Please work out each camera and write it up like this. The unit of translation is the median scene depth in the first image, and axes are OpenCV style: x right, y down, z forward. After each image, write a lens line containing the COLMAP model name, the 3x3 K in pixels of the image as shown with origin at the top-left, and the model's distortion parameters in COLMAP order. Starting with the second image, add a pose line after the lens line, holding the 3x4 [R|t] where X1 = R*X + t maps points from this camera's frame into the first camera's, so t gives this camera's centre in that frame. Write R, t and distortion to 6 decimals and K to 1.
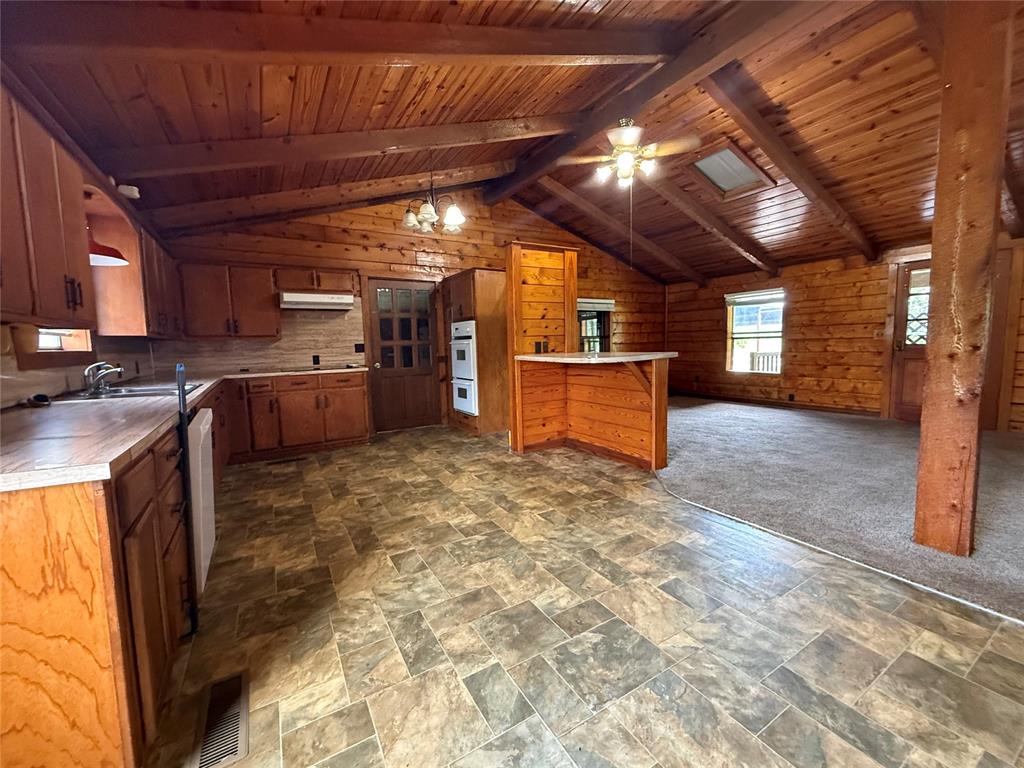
lens RADIAL K [[408.3, 0, 508.5], [0, 408.3, 383.5], [0, 0, 1]] dist [-0.001384, 0.000380]
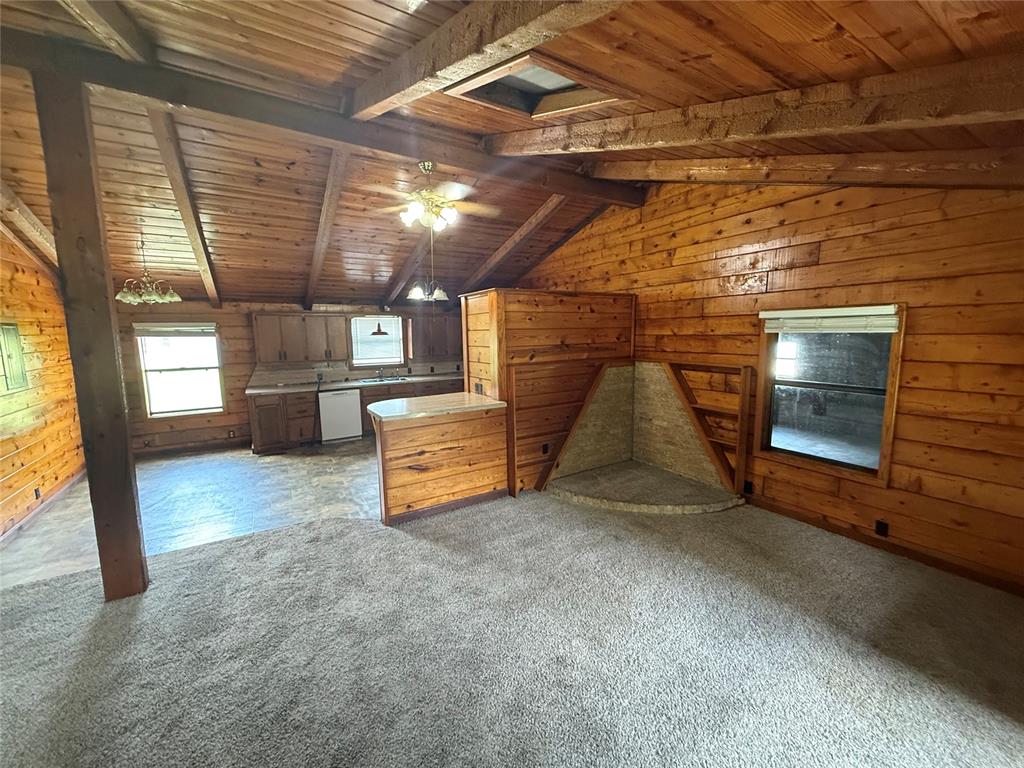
lens RADIAL K [[408.3, 0, 508.3], [0, 408.3, 382.0], [0, 0, 1]] dist [-0.001384, 0.000380]
pose [[0.003760, 0.146609, -0.989187, 1.140939], [-0.084293, 0.985720, 0.145775, -0.268933], [0.996434, 0.082834, 0.016065, 1.073347]]
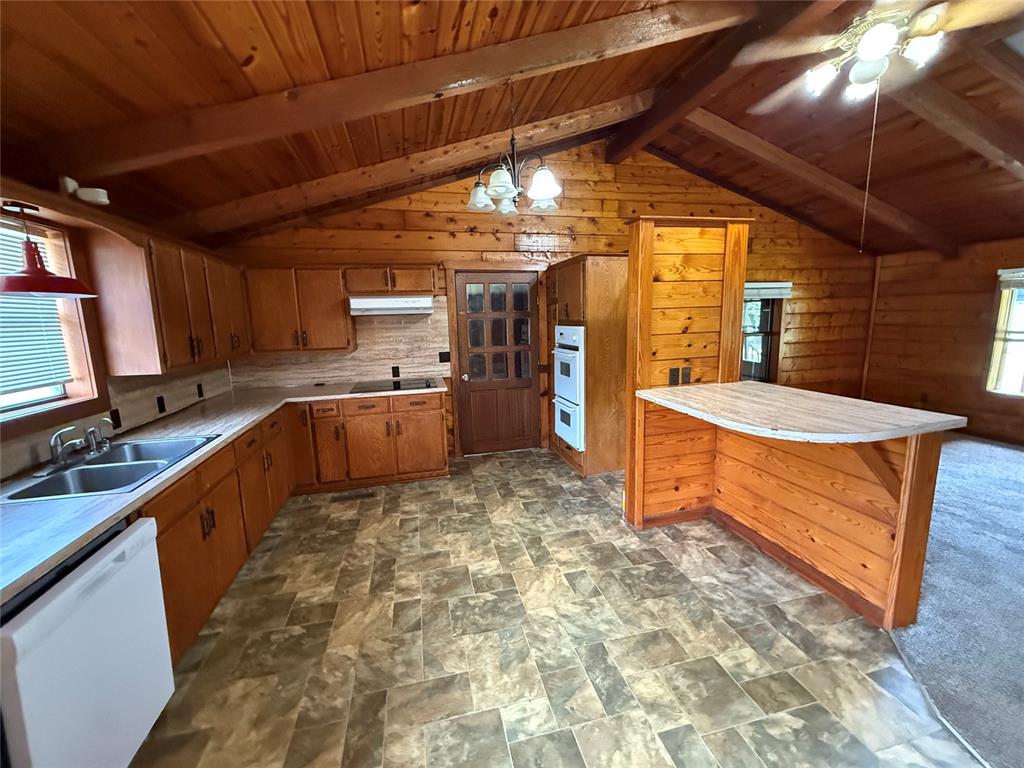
lens RADIAL K [[408.3, 0, 509.7], [0, 408.3, 383.7], [0, 0, 1]] dist [-0.001384, 0.000380]
pose [[0.955148, 0.046132, -0.292514, 0.012288], [-0.025009, 0.996829, 0.075545, -0.121025], [0.295071, -0.064841, 0.953273, 0.291342]]
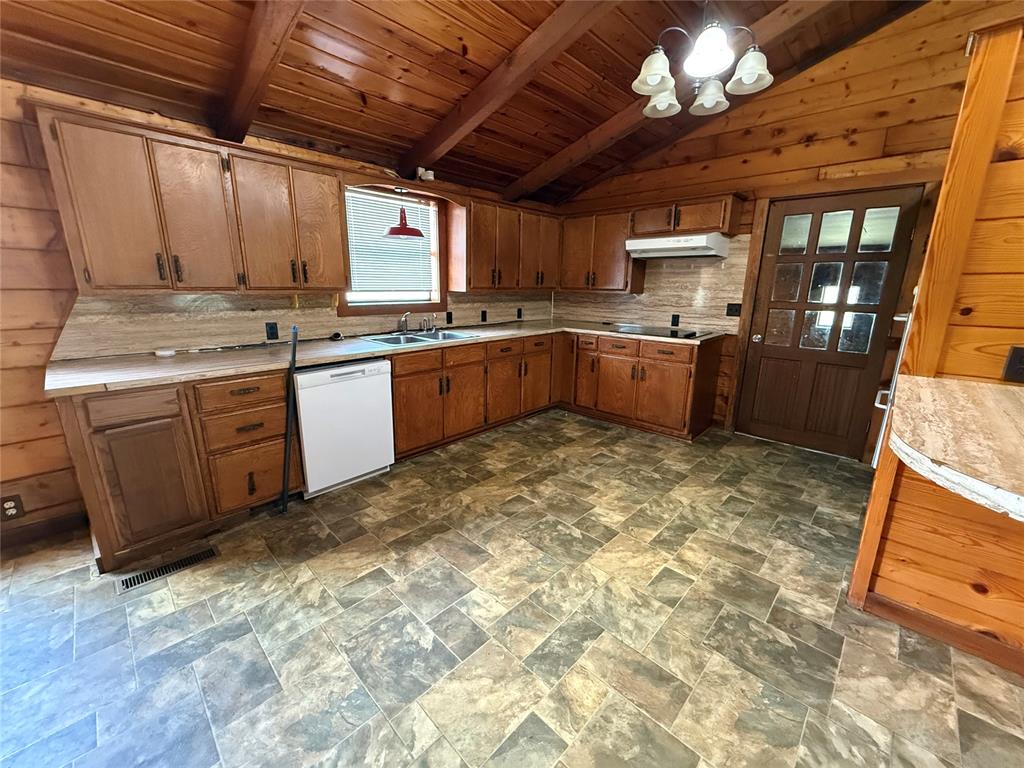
lens RADIAL K [[408.3, 0, 508.0], [0, 408.3, 383.4], [0, 0, 1]] dist [-0.001384, 0.000380]
pose [[0.263702, 0.256142, -0.929974, 0.266323], [-0.111668, 0.965724, 0.234324, -0.104722], [0.958119, 0.042056, 0.283266, 0.533462]]
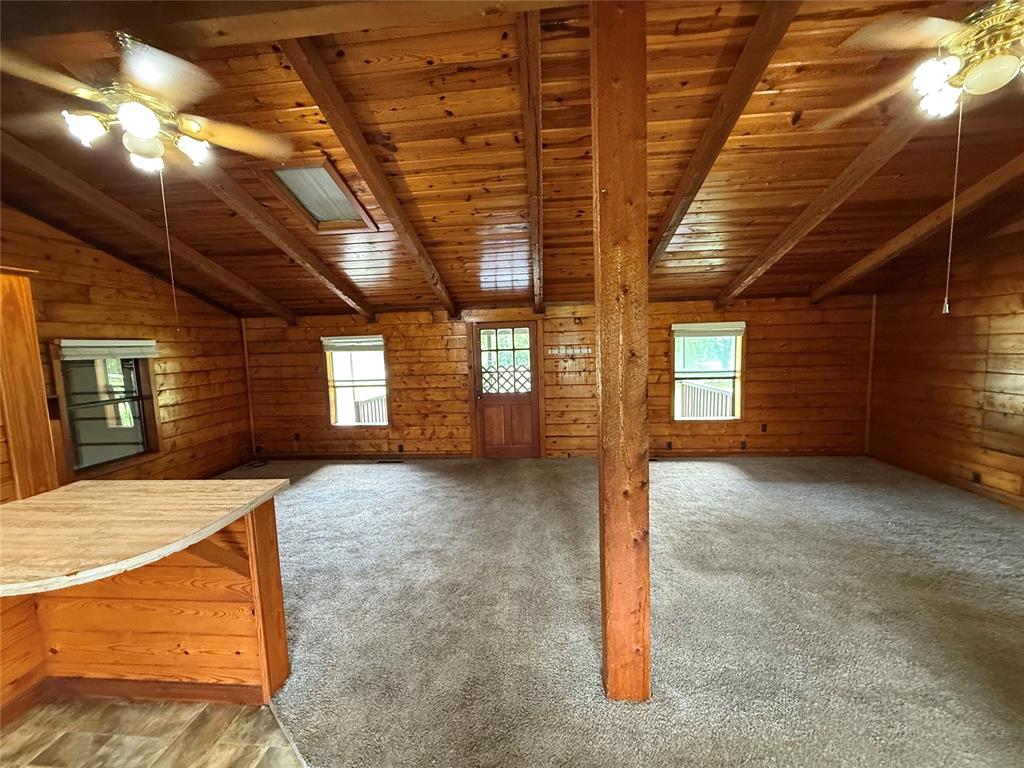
lens RADIAL K [[408.3, 0, 510.0], [0, 408.3, 383.2], [0, 0, 1]] dist [-0.001384, 0.000380]
pose [[0.583203, -0.071504, 0.809173, 0.107537], [0.095631, 0.995235, 0.019021, -0.166585], [-0.806678, 0.066289, 0.587262, 0.315147]]
